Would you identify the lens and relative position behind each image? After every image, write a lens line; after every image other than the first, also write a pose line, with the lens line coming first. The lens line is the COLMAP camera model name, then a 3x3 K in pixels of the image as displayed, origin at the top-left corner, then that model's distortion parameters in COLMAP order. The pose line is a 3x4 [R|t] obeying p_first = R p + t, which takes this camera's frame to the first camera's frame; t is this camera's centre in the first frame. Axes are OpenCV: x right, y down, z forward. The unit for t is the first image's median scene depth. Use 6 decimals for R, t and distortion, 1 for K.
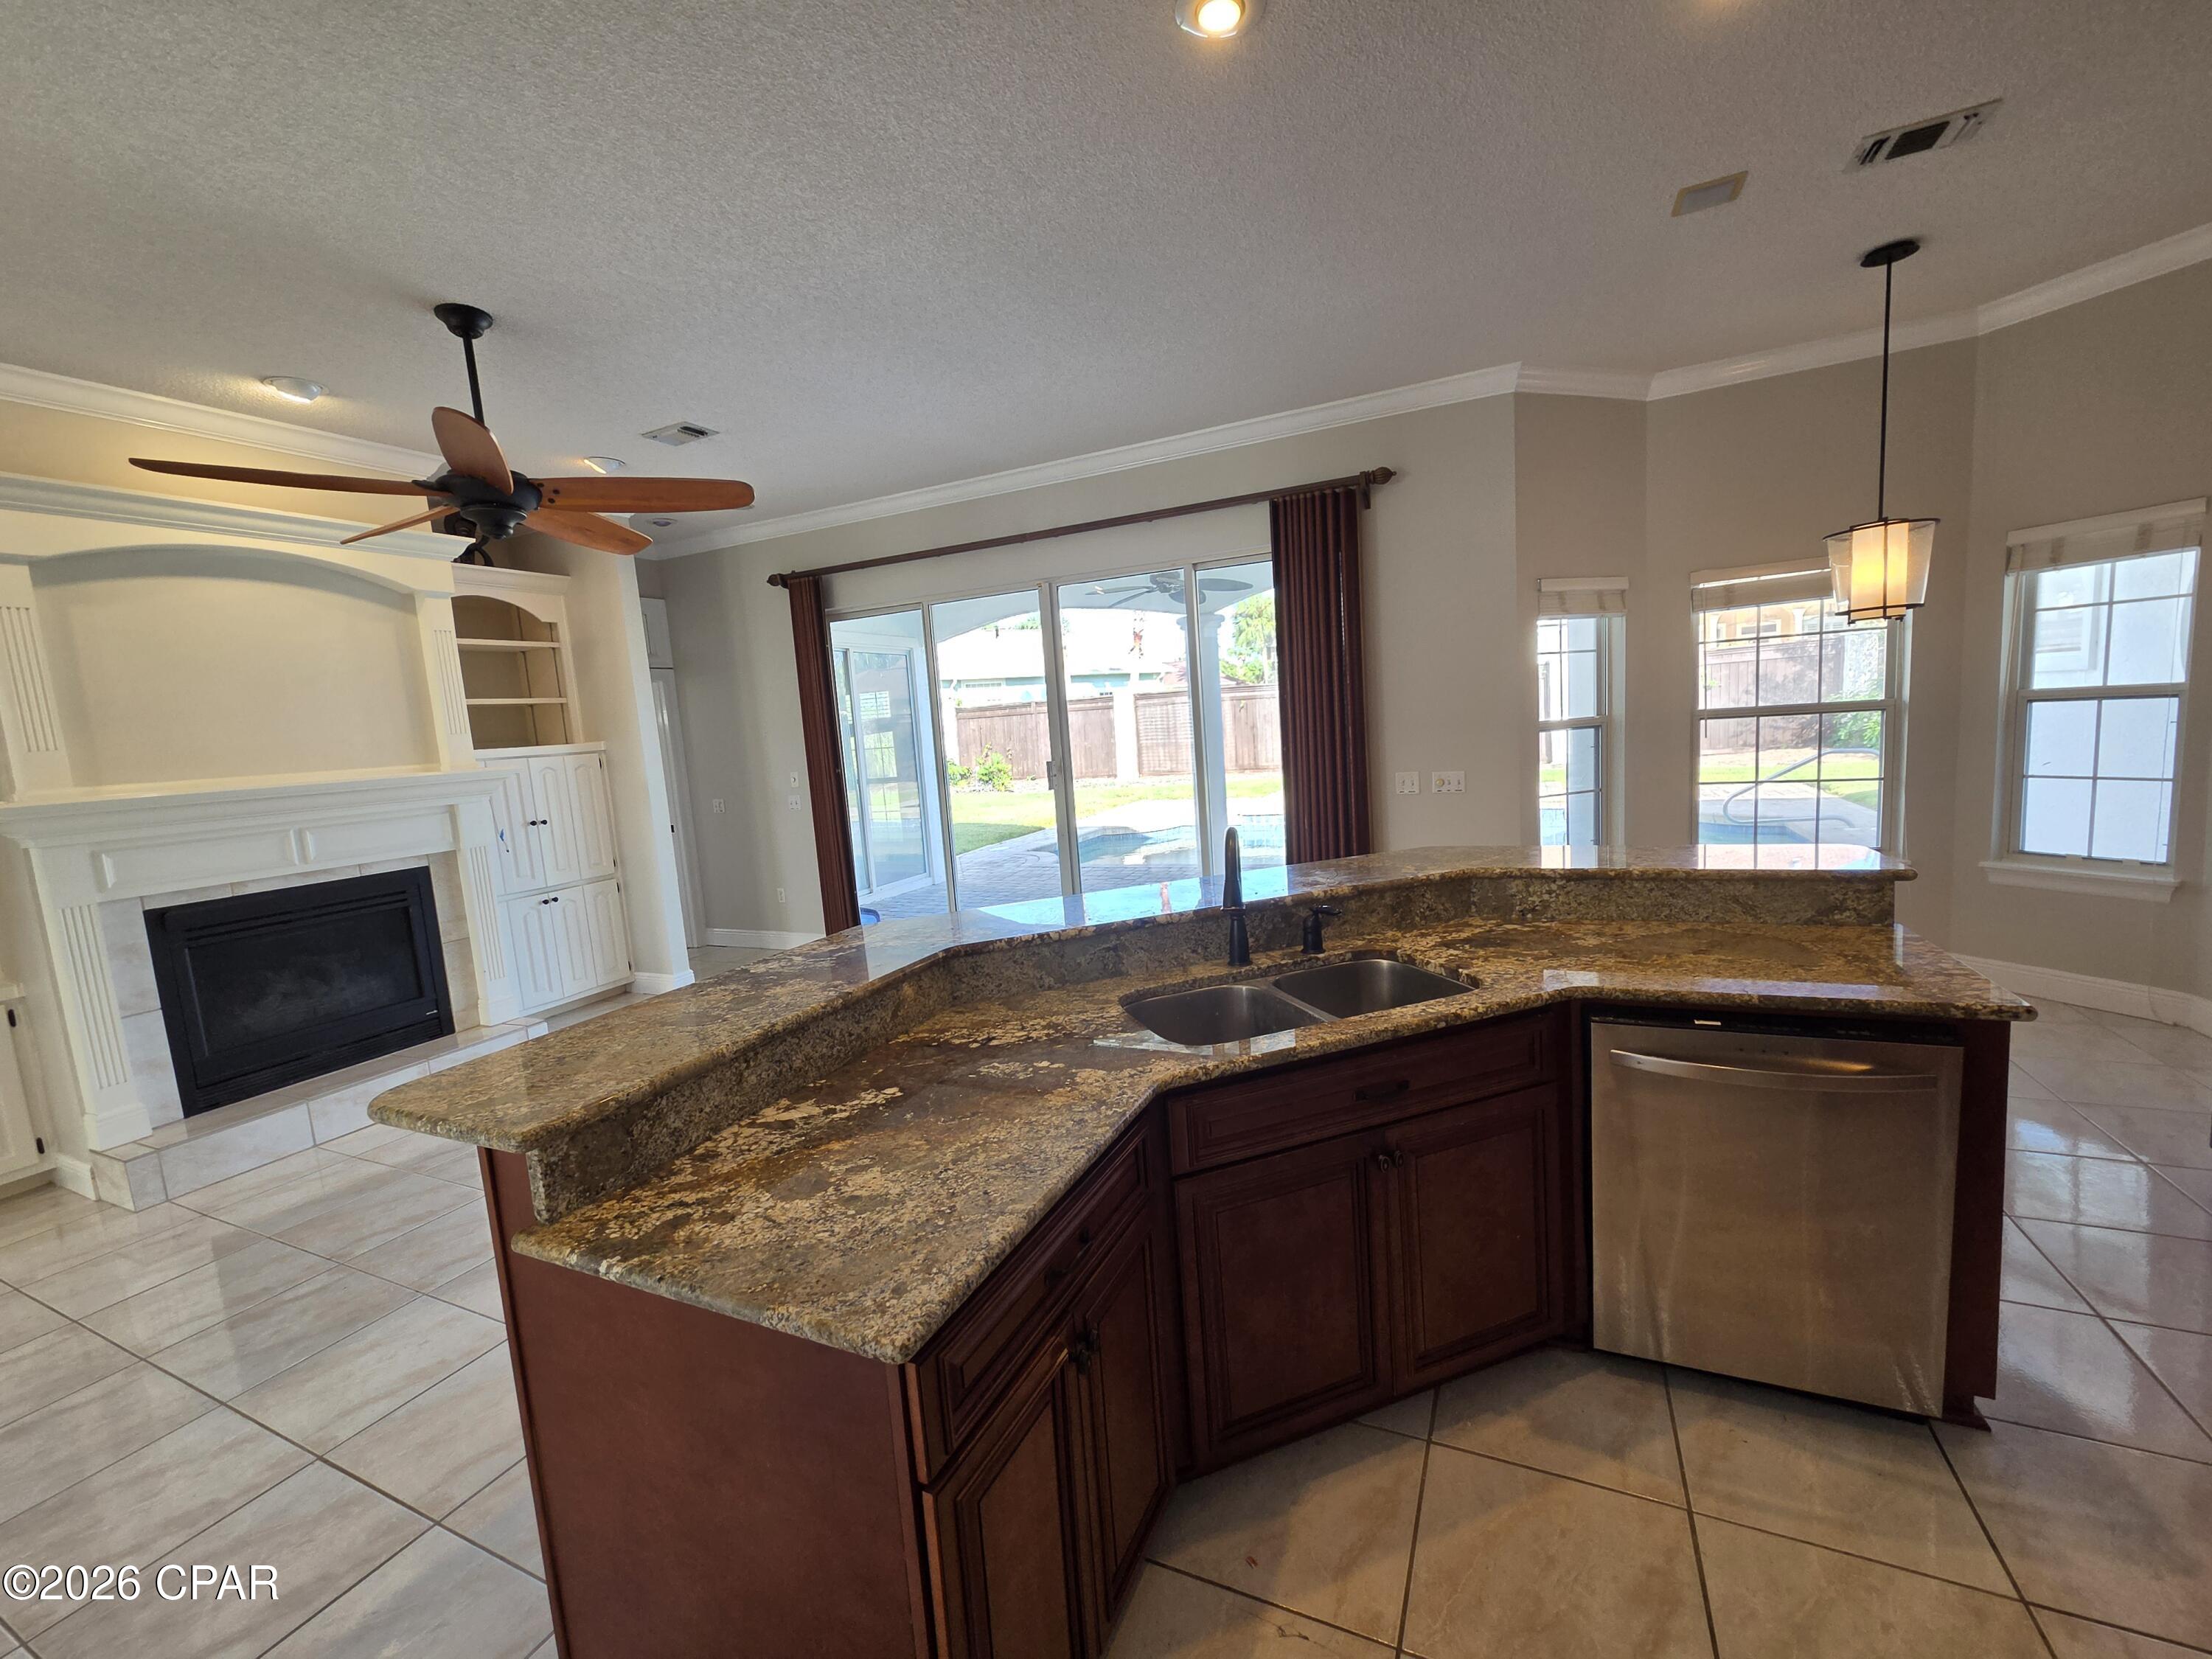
lens RADIAL K [[906.0, 0, 1106.0], [0, 906.0, 829.5], [0, 0, 1]] dist [-0.004544, 0.004930]
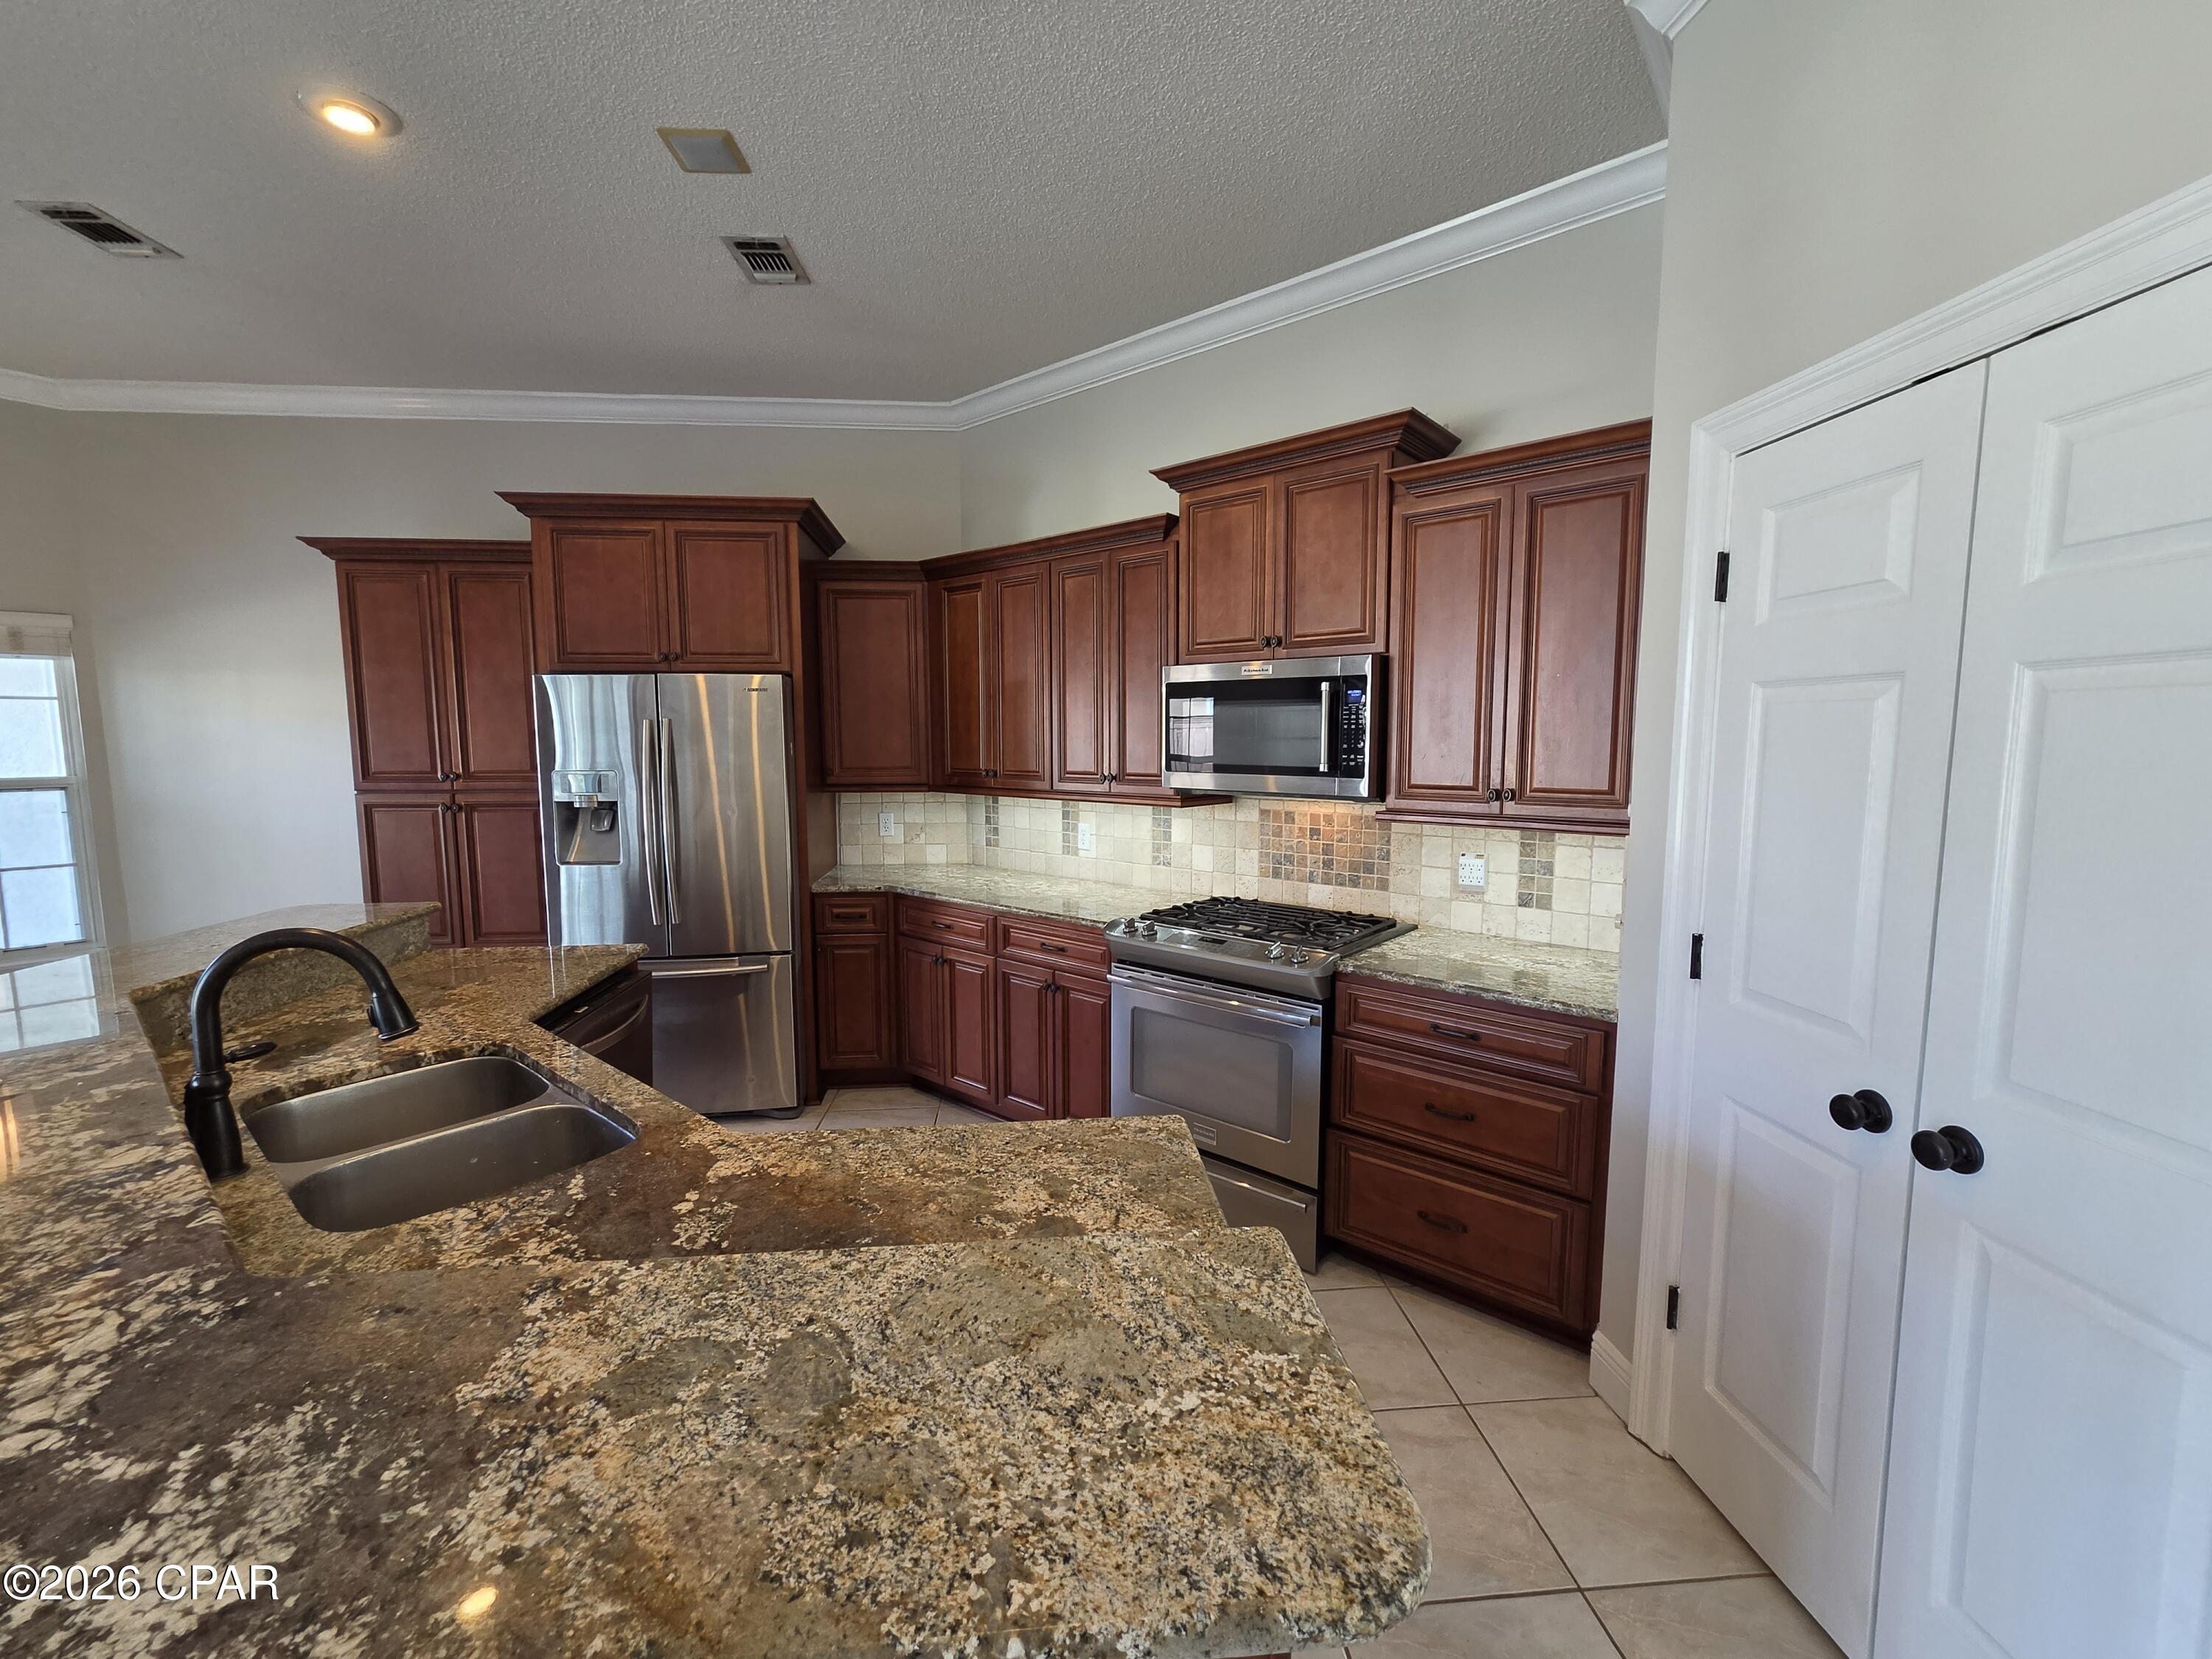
lens RADIAL K [[908.6, 0, 1112.9], [0, 908.6, 826.2], [0, 0, 1]] dist [-0.003716, -0.000548]
pose [[-0.509021, -0.013923, 0.860642, -0.347237], [0.141065, 0.985001, 0.099367, -0.026954], [-0.849116, 0.171987, -0.499422, 0.406087]]
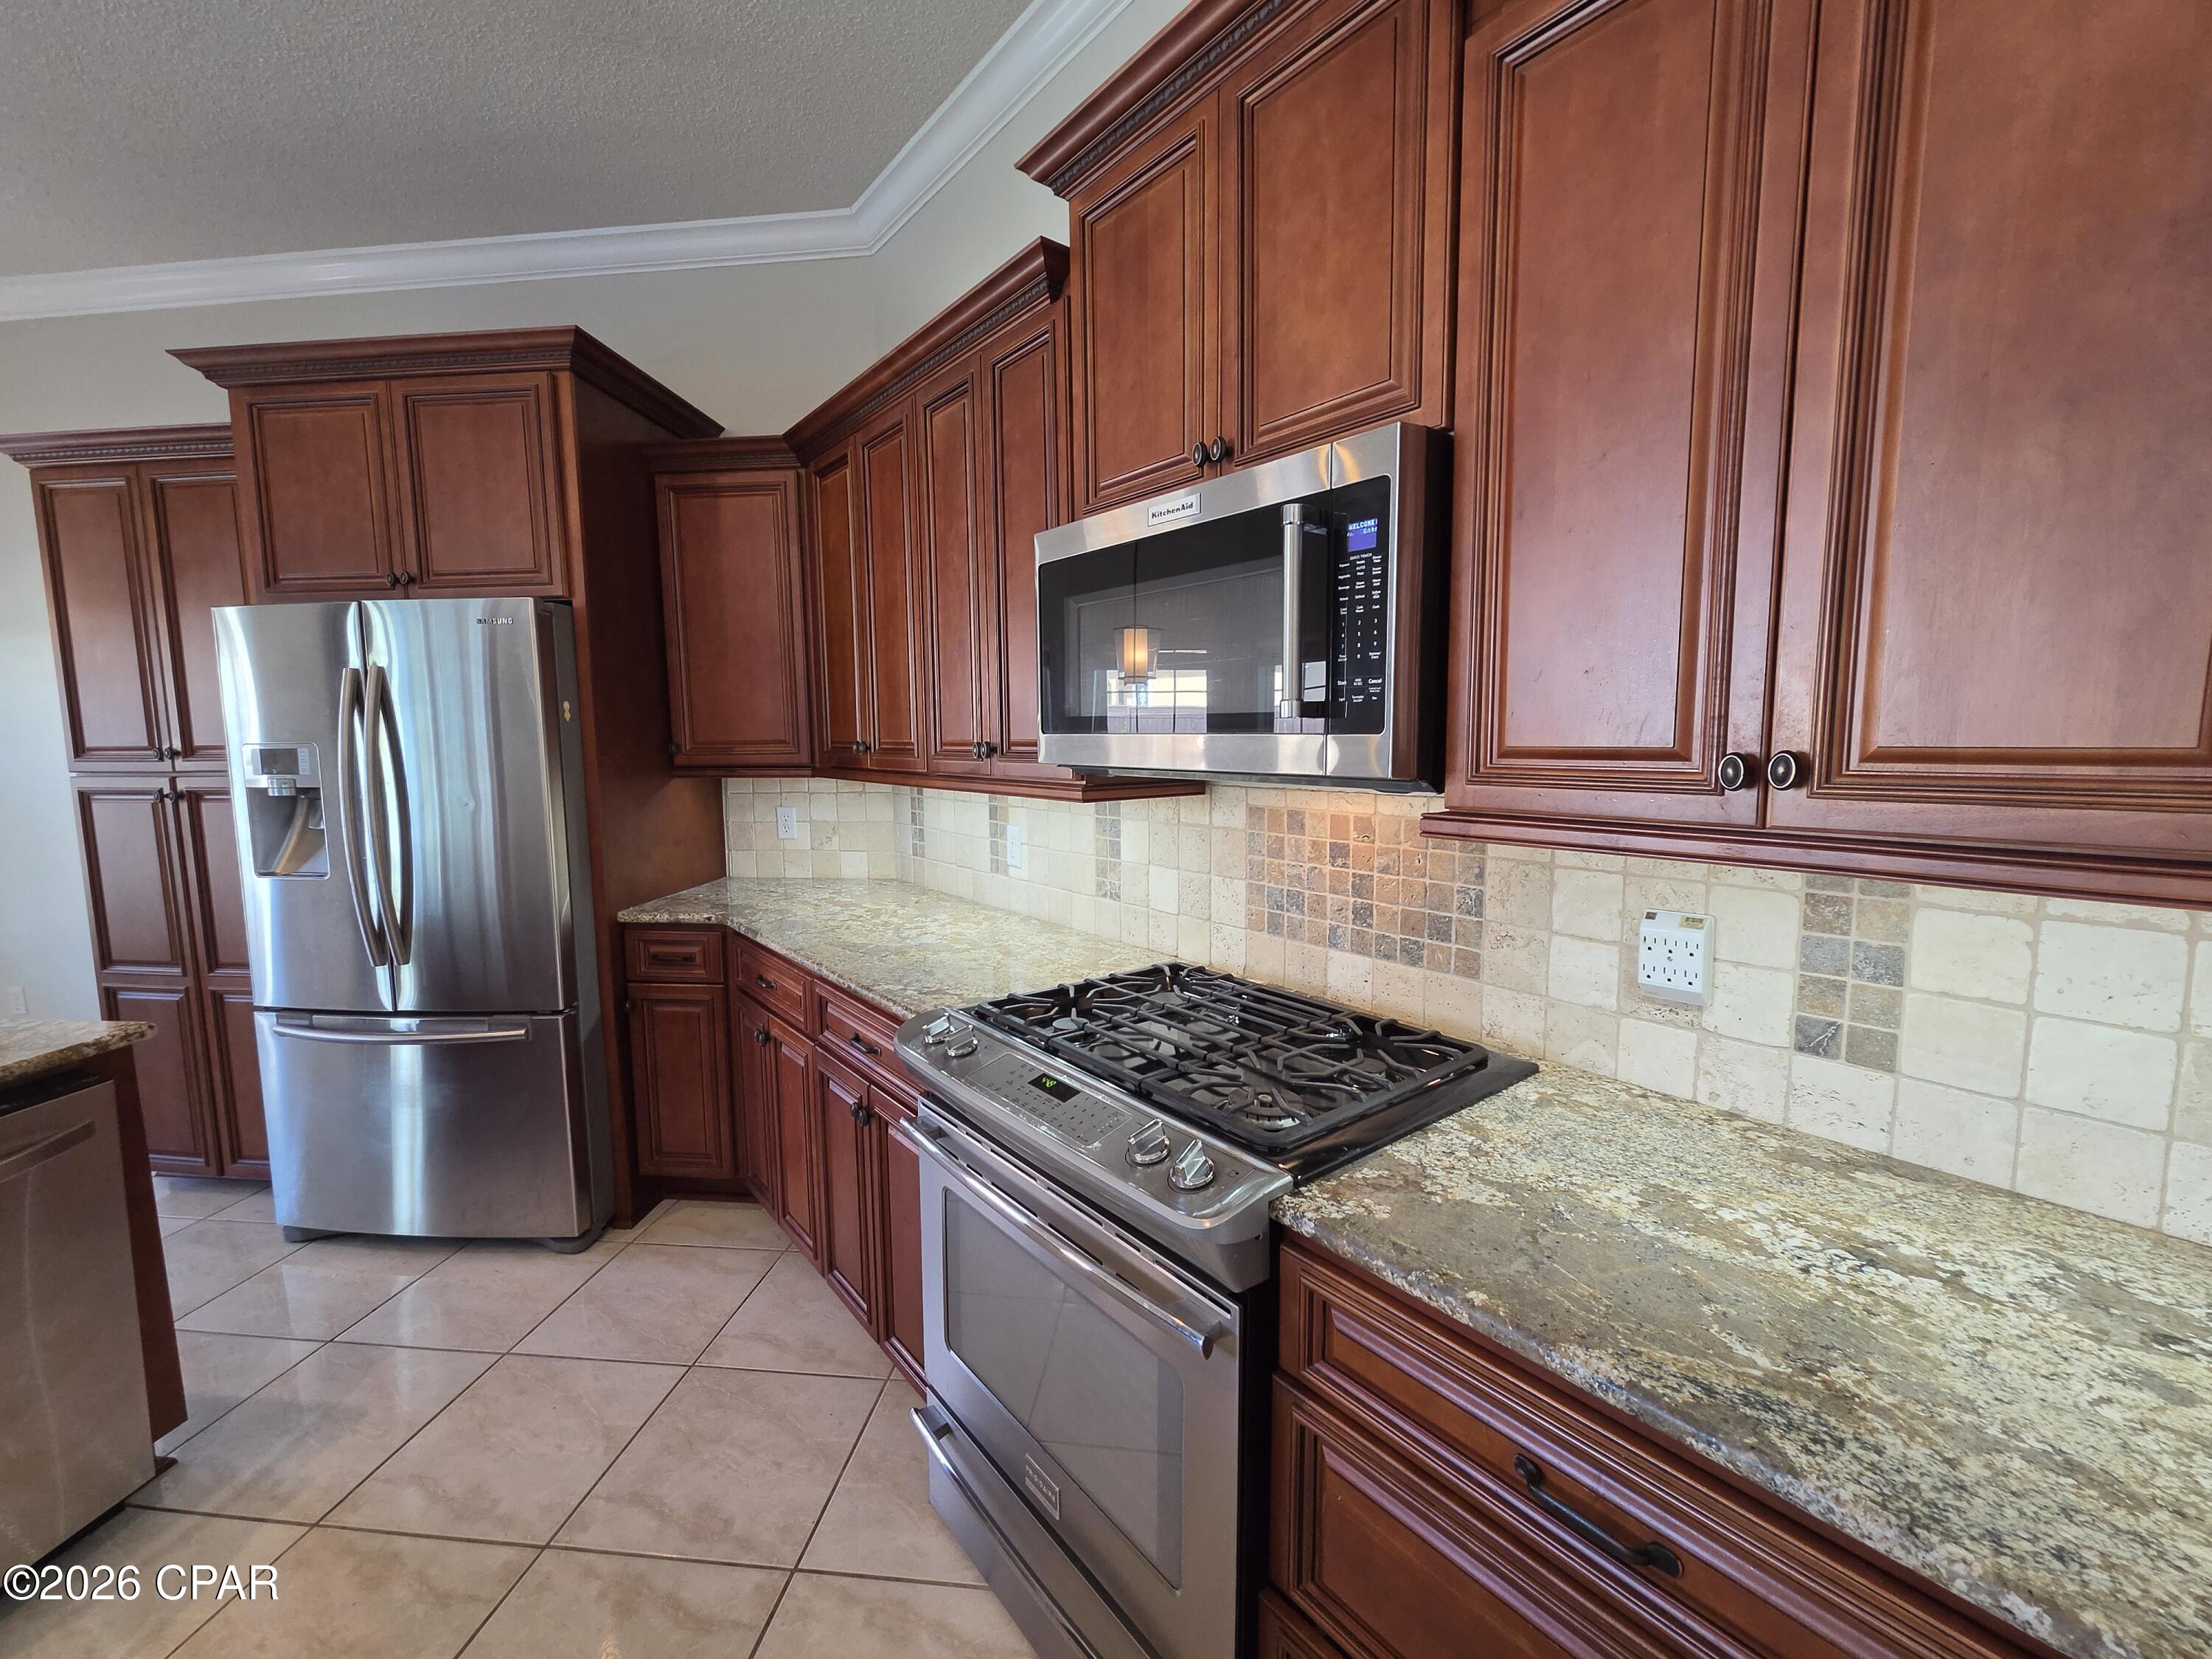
lens RADIAL K [[906.0, 0, 1106.0], [0, 906.0, 829.5], [0, 0, 1]] dist [-0.004544, 0.004930]
pose [[-0.331755, -0.028320, 0.942941, -0.125150], [0.147468, 0.985704, 0.081488, 0.018986], [-0.931768, 0.166087, -0.322836, 0.117655]]
